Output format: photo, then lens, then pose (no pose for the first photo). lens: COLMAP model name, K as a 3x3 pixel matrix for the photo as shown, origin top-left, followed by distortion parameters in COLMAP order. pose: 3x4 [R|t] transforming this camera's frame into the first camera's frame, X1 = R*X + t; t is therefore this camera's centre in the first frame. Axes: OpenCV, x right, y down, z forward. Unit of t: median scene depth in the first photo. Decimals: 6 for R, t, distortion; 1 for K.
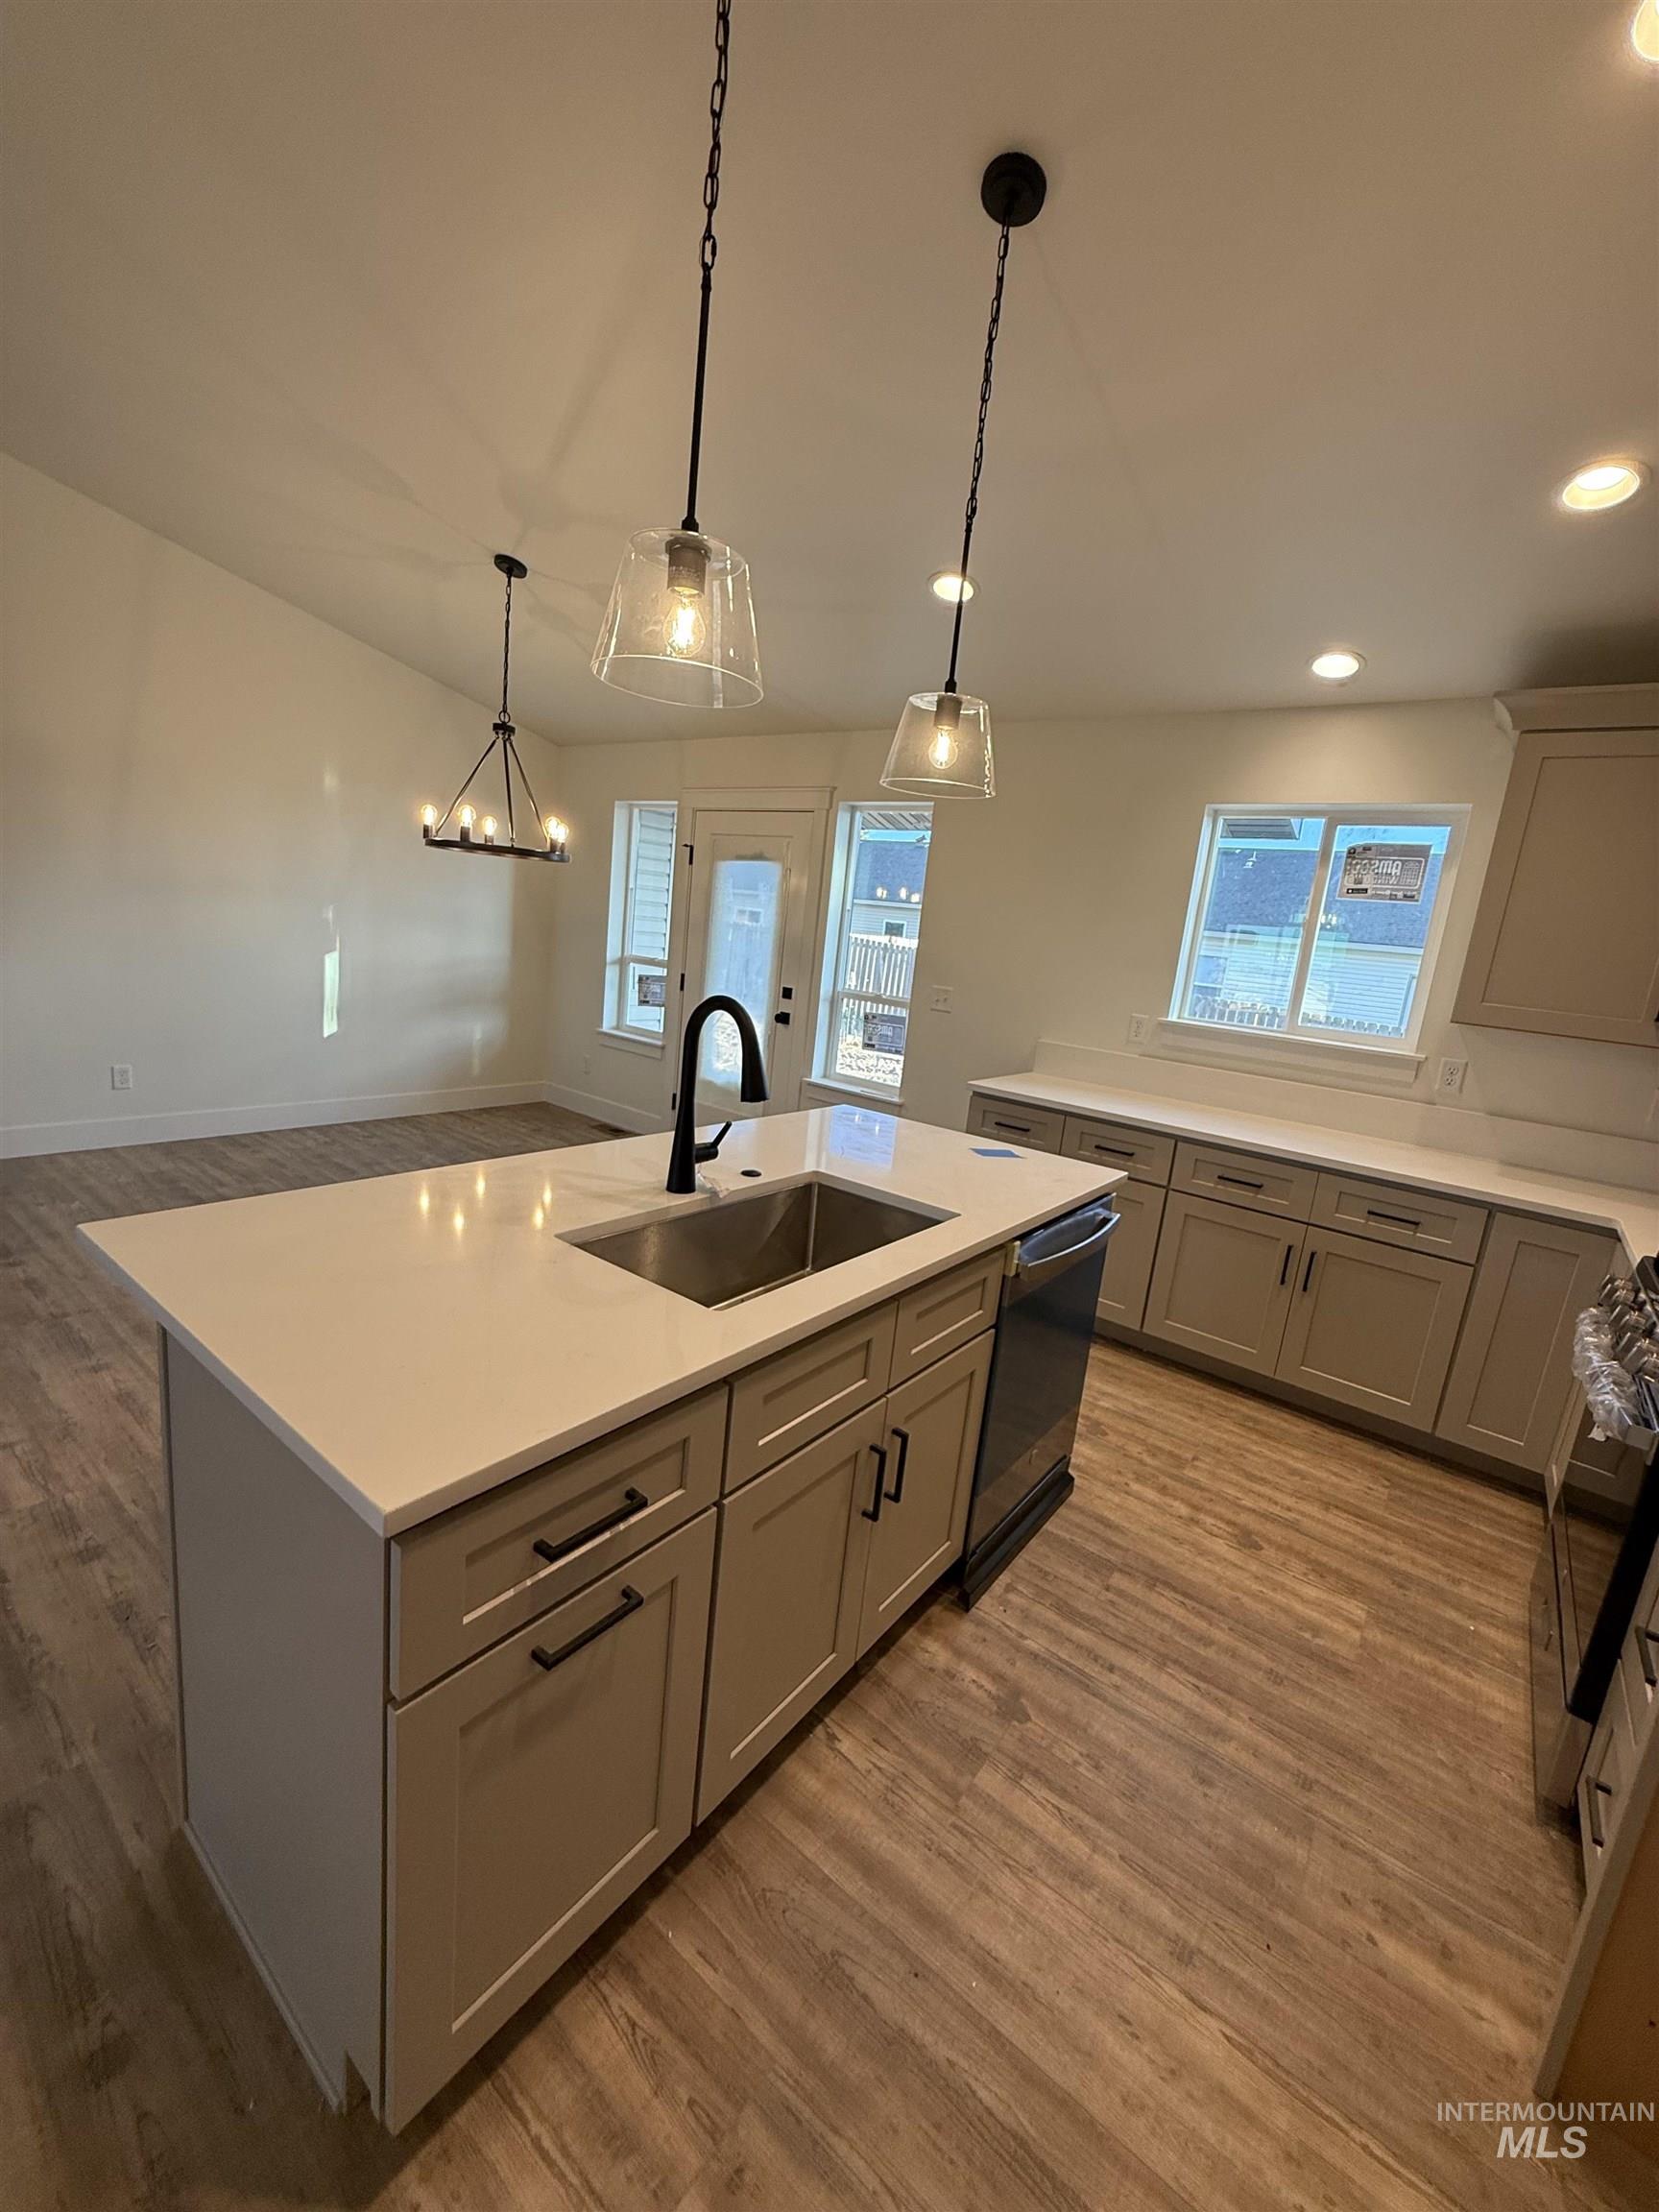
lens RADIAL K [[877.9, 0, 847.8], [0, 877.9, 1118.3], [0, 0, 1]] dist [-0.000634, 0.000442]
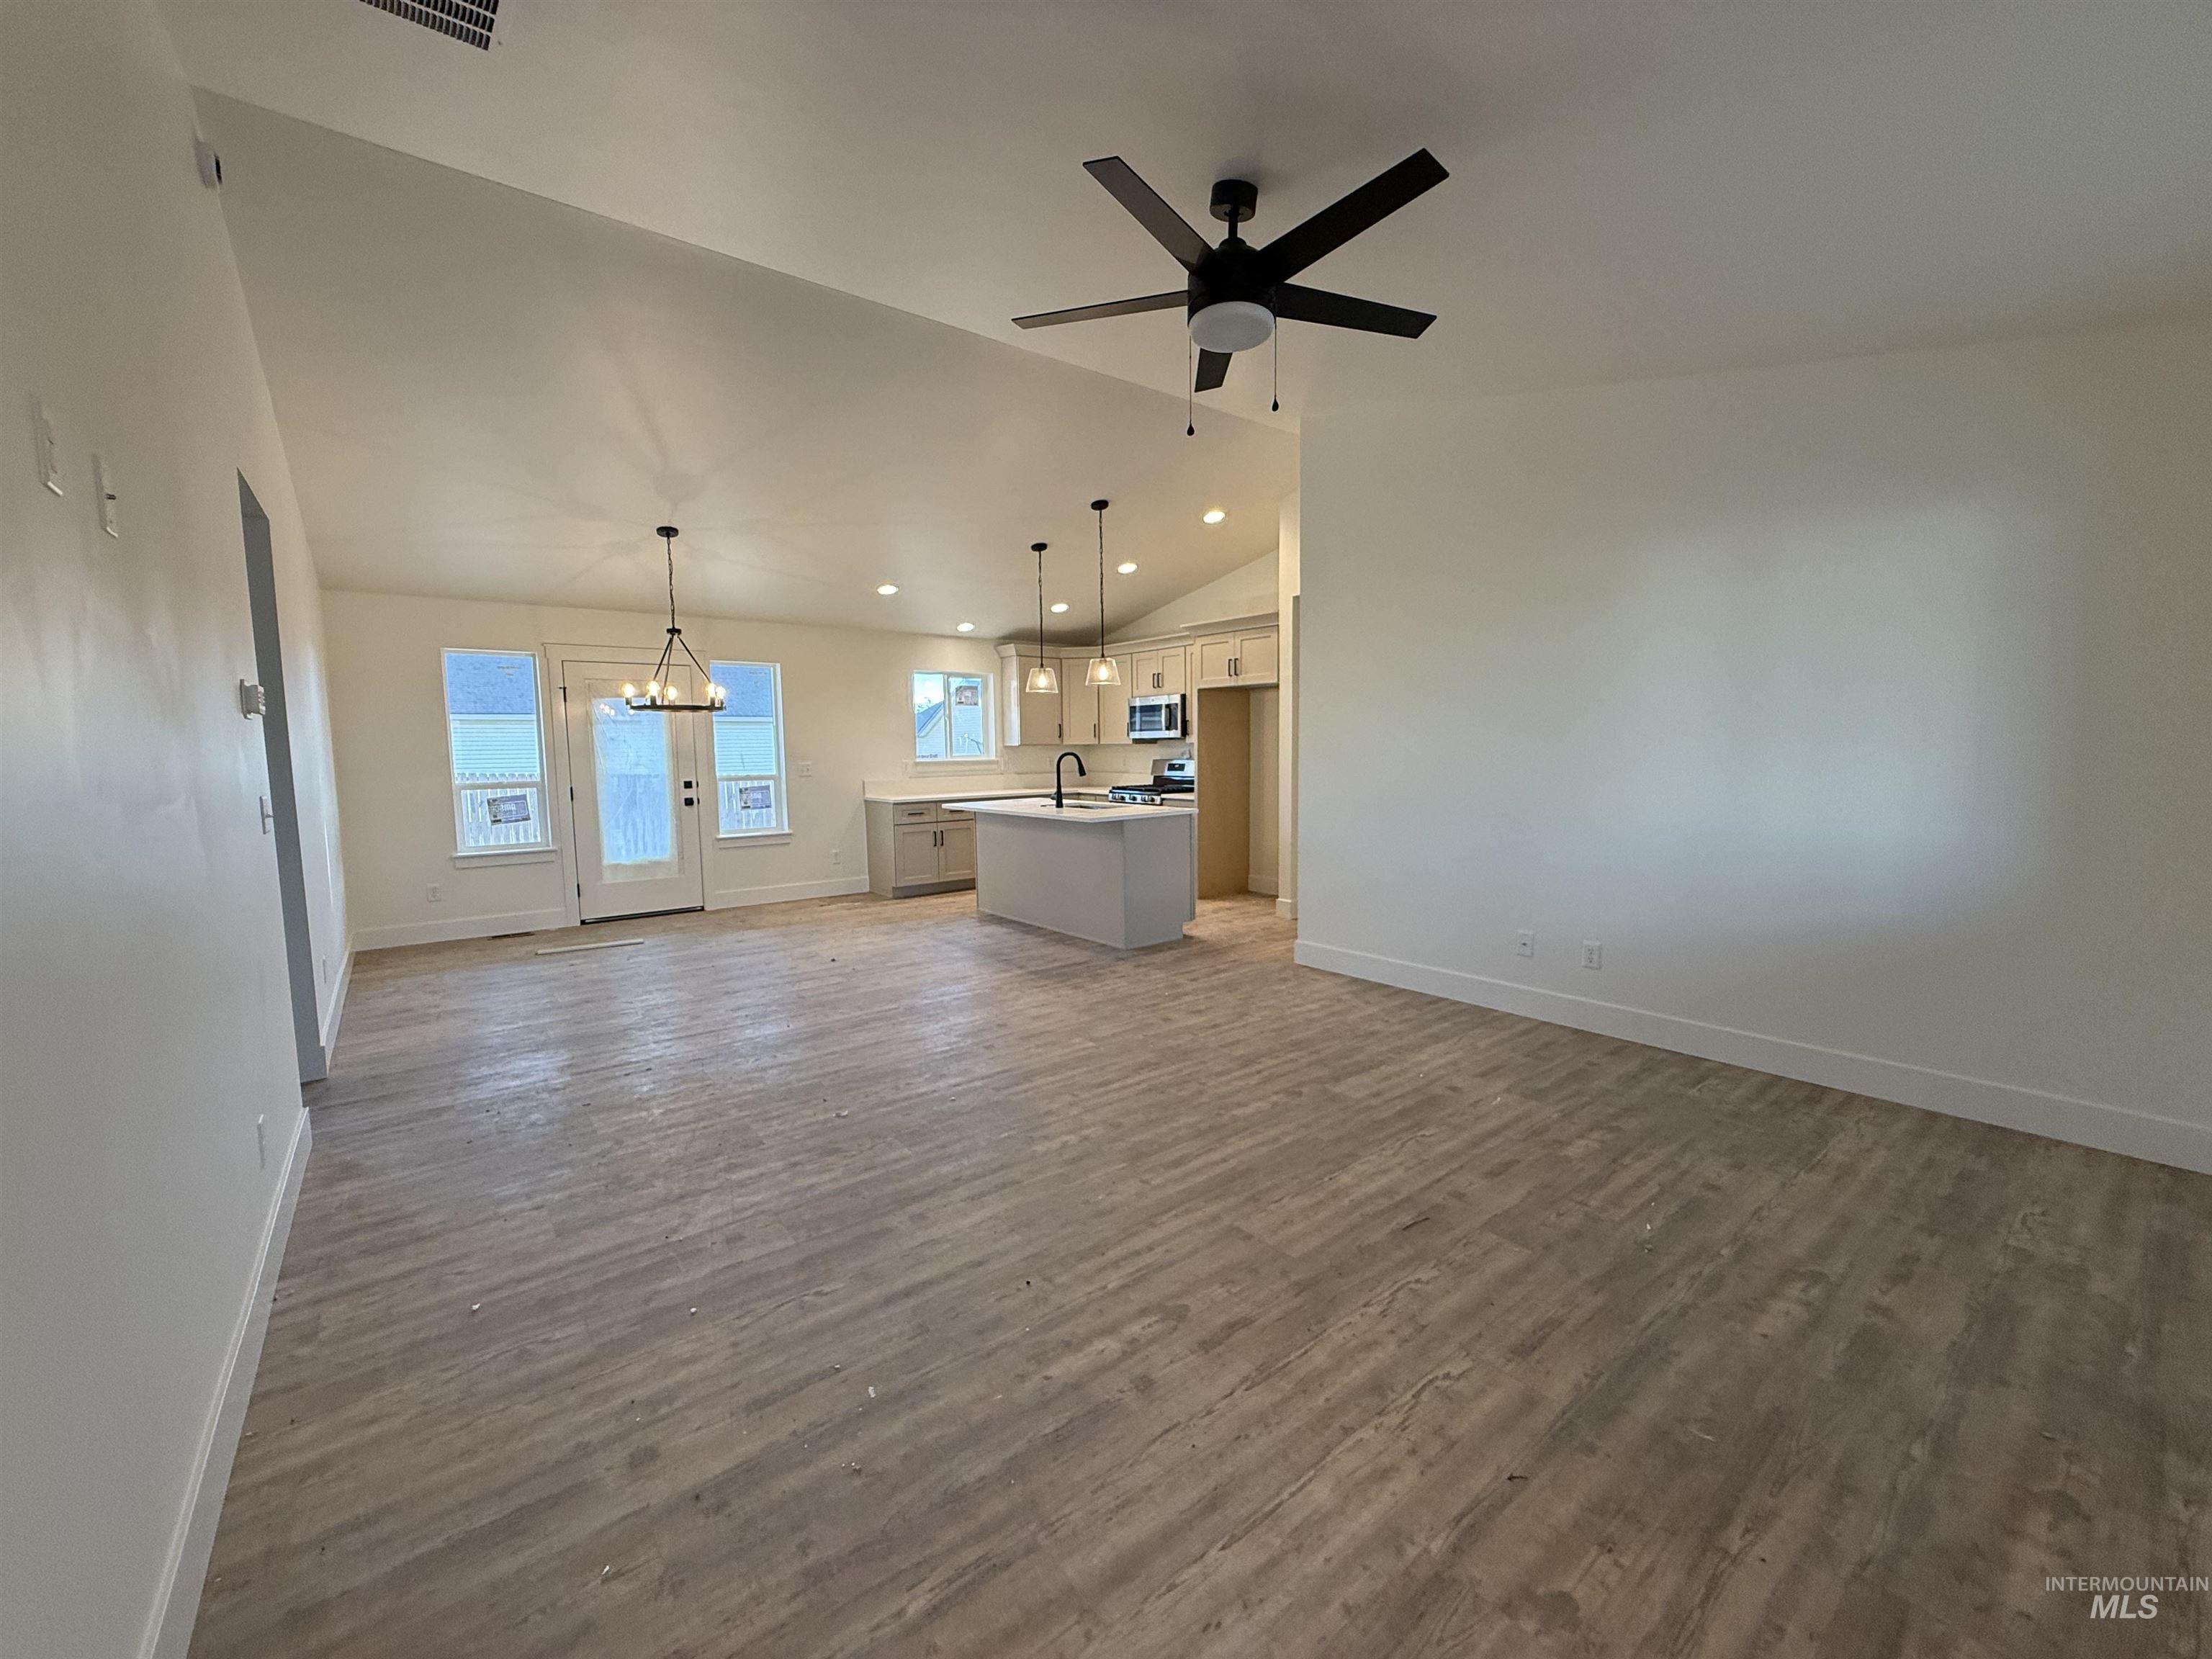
lens RADIAL K [[877.9, 0, 1099.6], [0, 877.9, 824.6], [0, 0, 1]] dist [-0.000634, 0.000442]
pose [[0.254388, -0.194166, 0.947410, -1.526073], [0.244520, 0.960722, 0.131239, -0.119737], [-0.935680, 0.198275, 0.291874, -0.077583]]
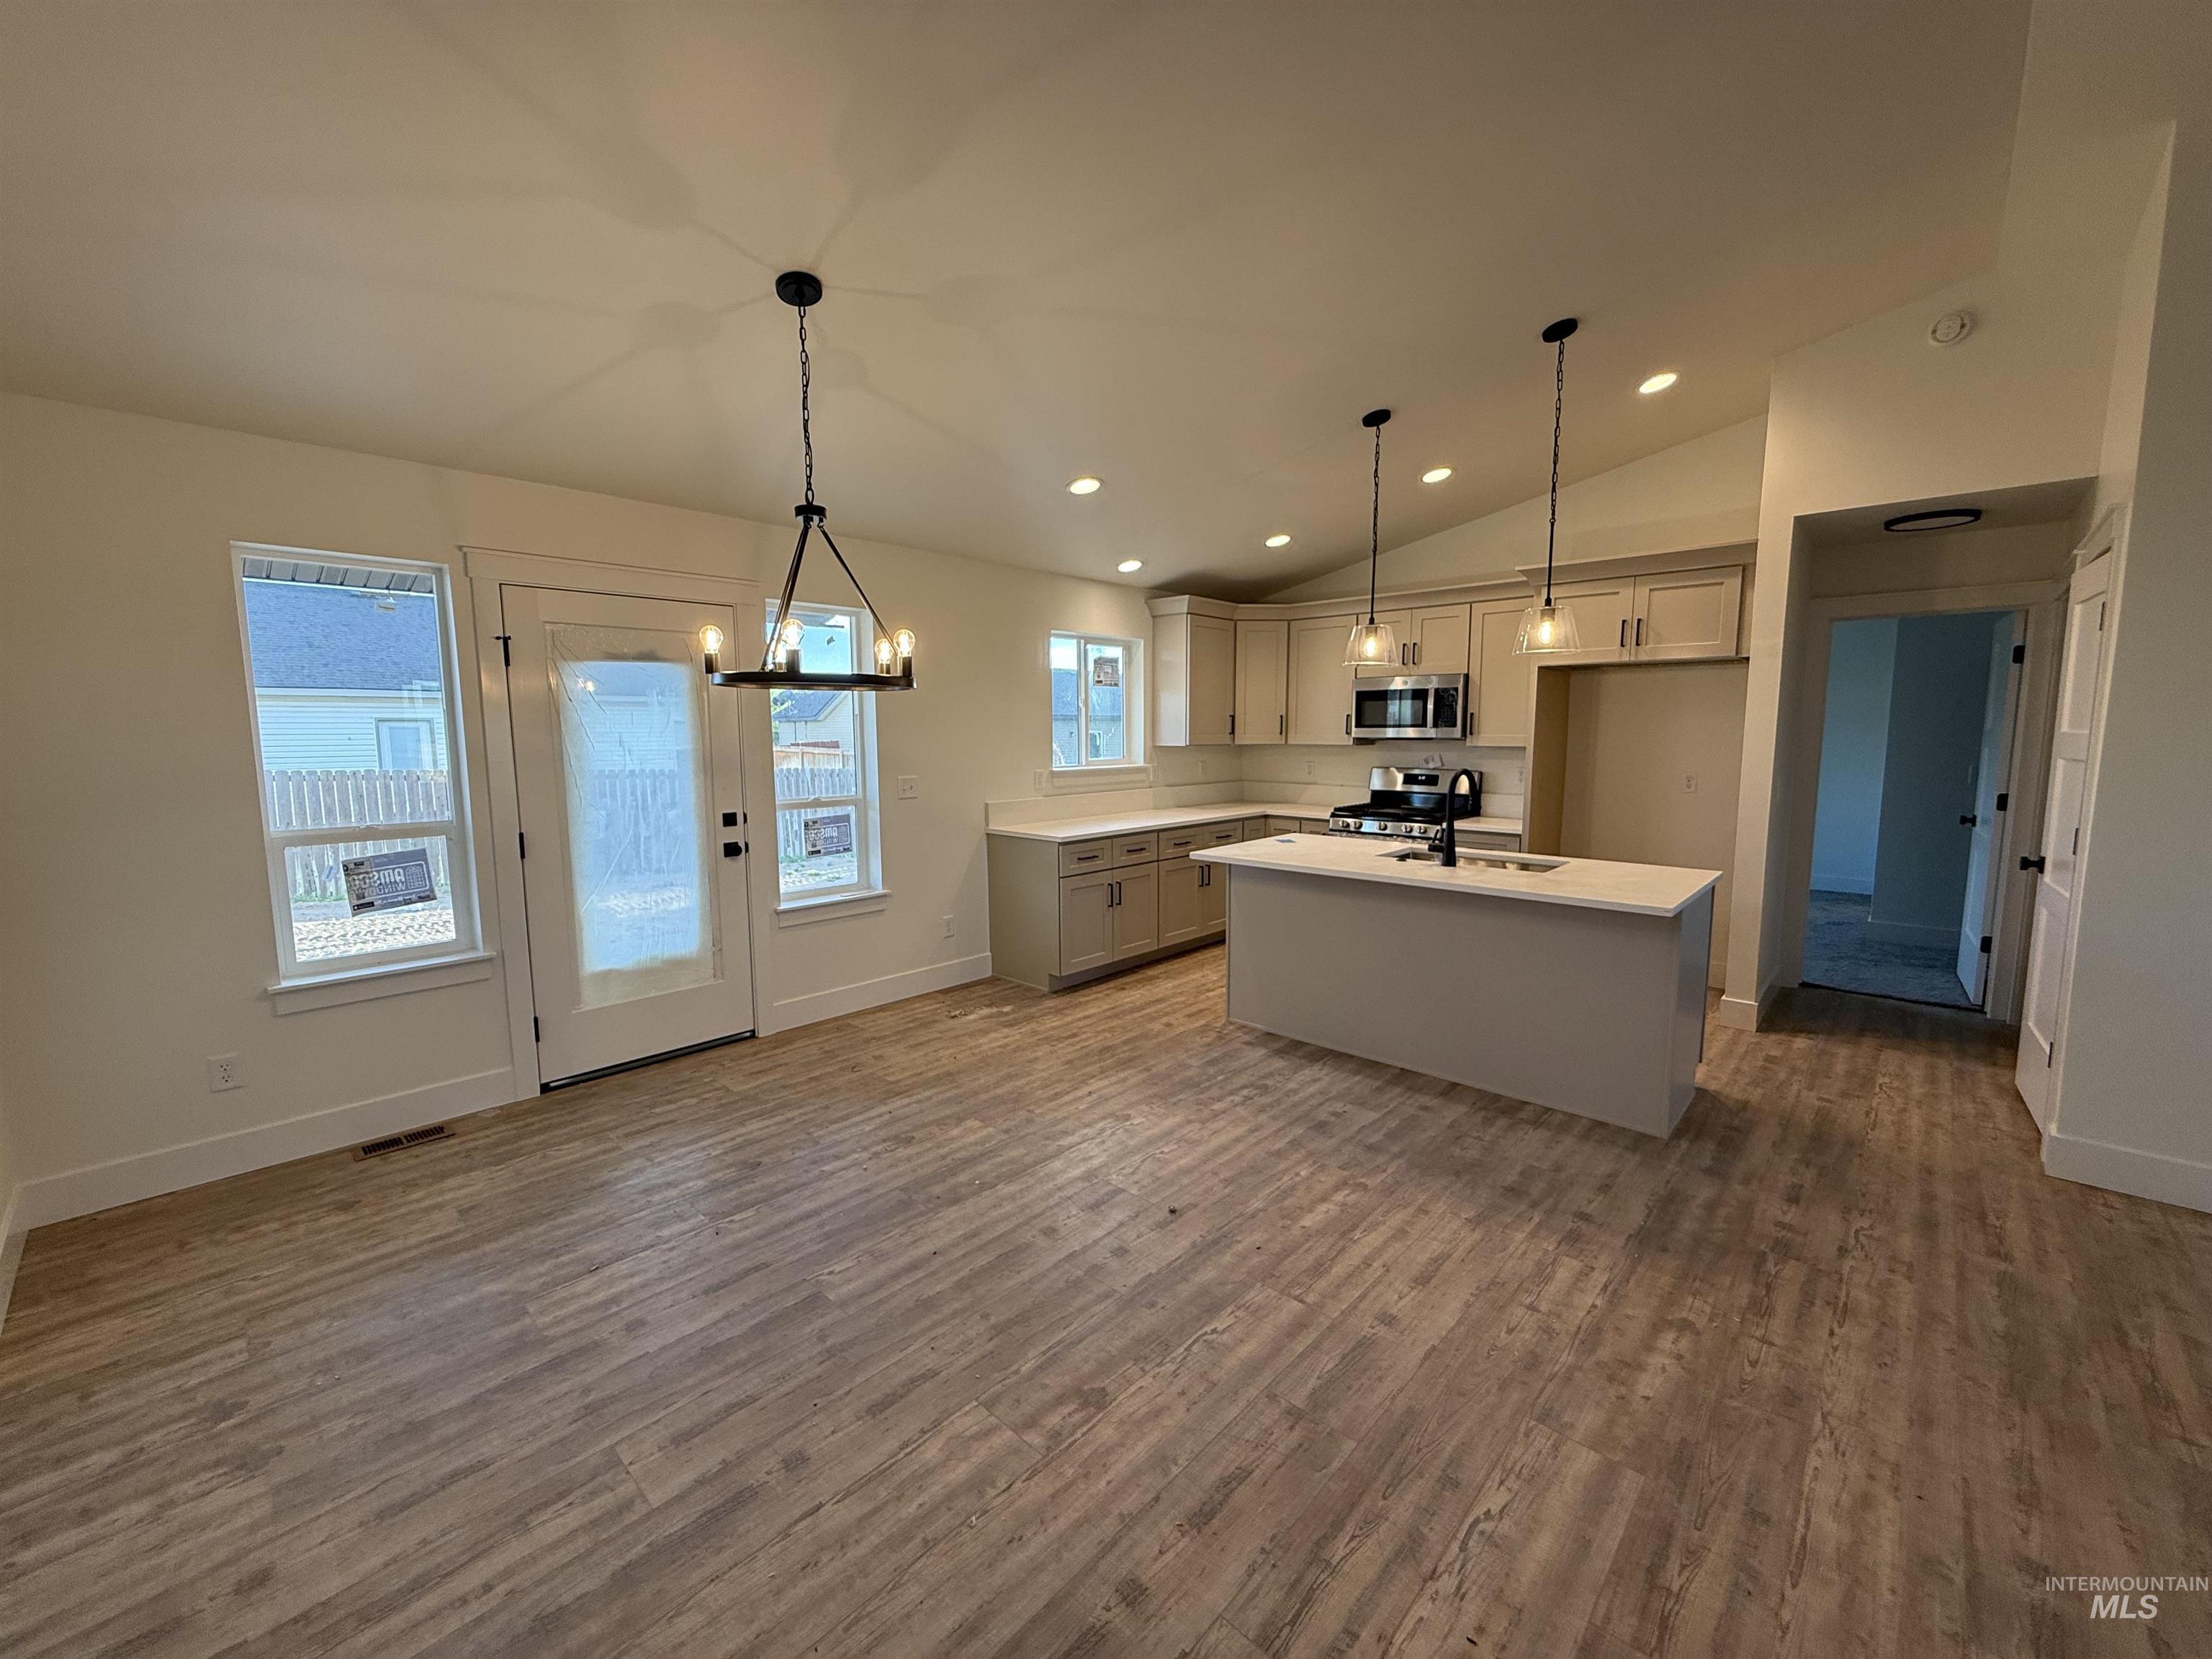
lens RADIAL K [[877.9, 0, 1098.3], [0, 877.9, 822.5], [0, 0, 1]] dist [-0.000634, 0.000442]
pose [[0.111937, -0.208542, 0.971586, -0.976795], [0.226727, 0.957302, 0.179355, -0.244577], [-0.967505, 0.200208, 0.154439, 0.626590]]
